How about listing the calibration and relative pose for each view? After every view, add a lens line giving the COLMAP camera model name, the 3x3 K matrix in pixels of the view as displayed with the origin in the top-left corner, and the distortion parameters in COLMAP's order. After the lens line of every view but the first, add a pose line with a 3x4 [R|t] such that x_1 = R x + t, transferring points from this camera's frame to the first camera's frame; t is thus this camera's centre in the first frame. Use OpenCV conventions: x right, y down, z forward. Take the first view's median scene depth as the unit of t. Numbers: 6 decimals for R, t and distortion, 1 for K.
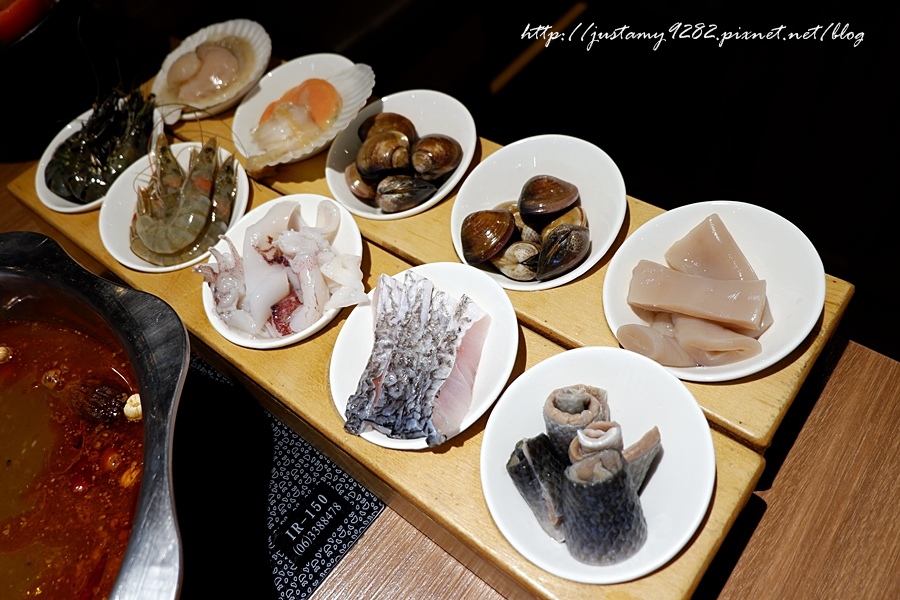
lens RADIAL K [[640.0, 0, 425.7], [0, 640.0, 299.4], [0, 0, 1]] dist [0.001120, 0.001795]
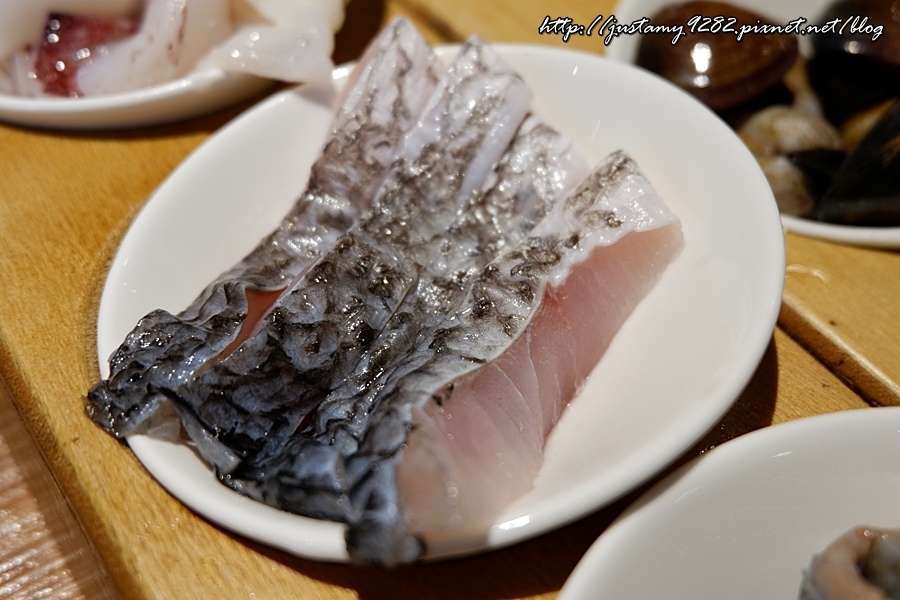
lens RADIAL K [[950.8, 0, 450.0], [0, 950.8, 300.0], [0, 0, 1]] dist [0.024082, 0.002956]
pose [[0.935961, 0.351979, 0.009397, 0.002759], [-0.348714, 0.930311, -0.113663, 0.141233], [-0.048749, 0.103107, 0.993475, 0.528544]]
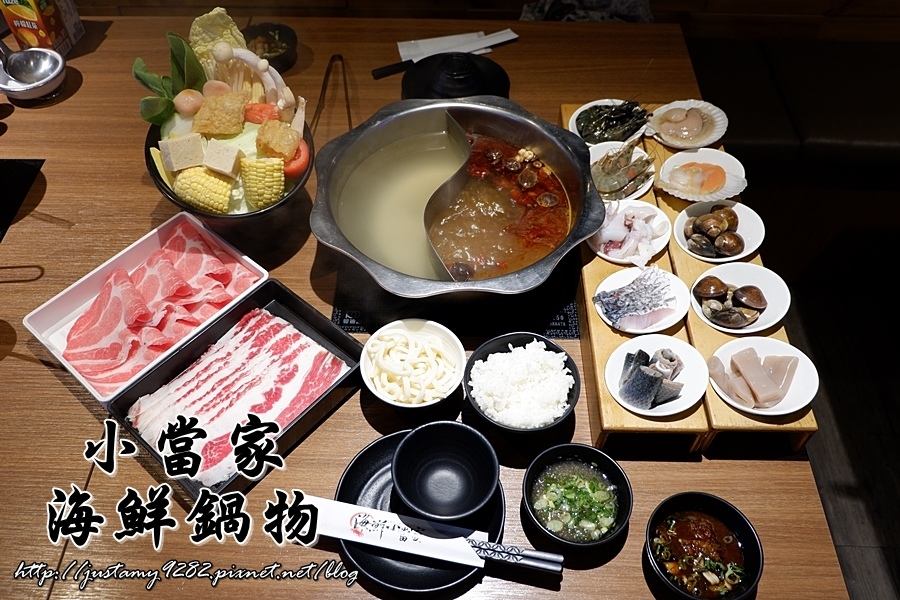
lens RADIAL K [[696.3, 0, 450.0], [0, 696.3, 300.0], [0, 0, 1]] dist [-0.056063, -0.000617]
pose [[0.608498, 0.706043, -0.362262, 0.434760], [-0.684980, 0.697808, 0.209442, 0.032467], [0.400665, 0.120698, 0.908240, -1.356730]]
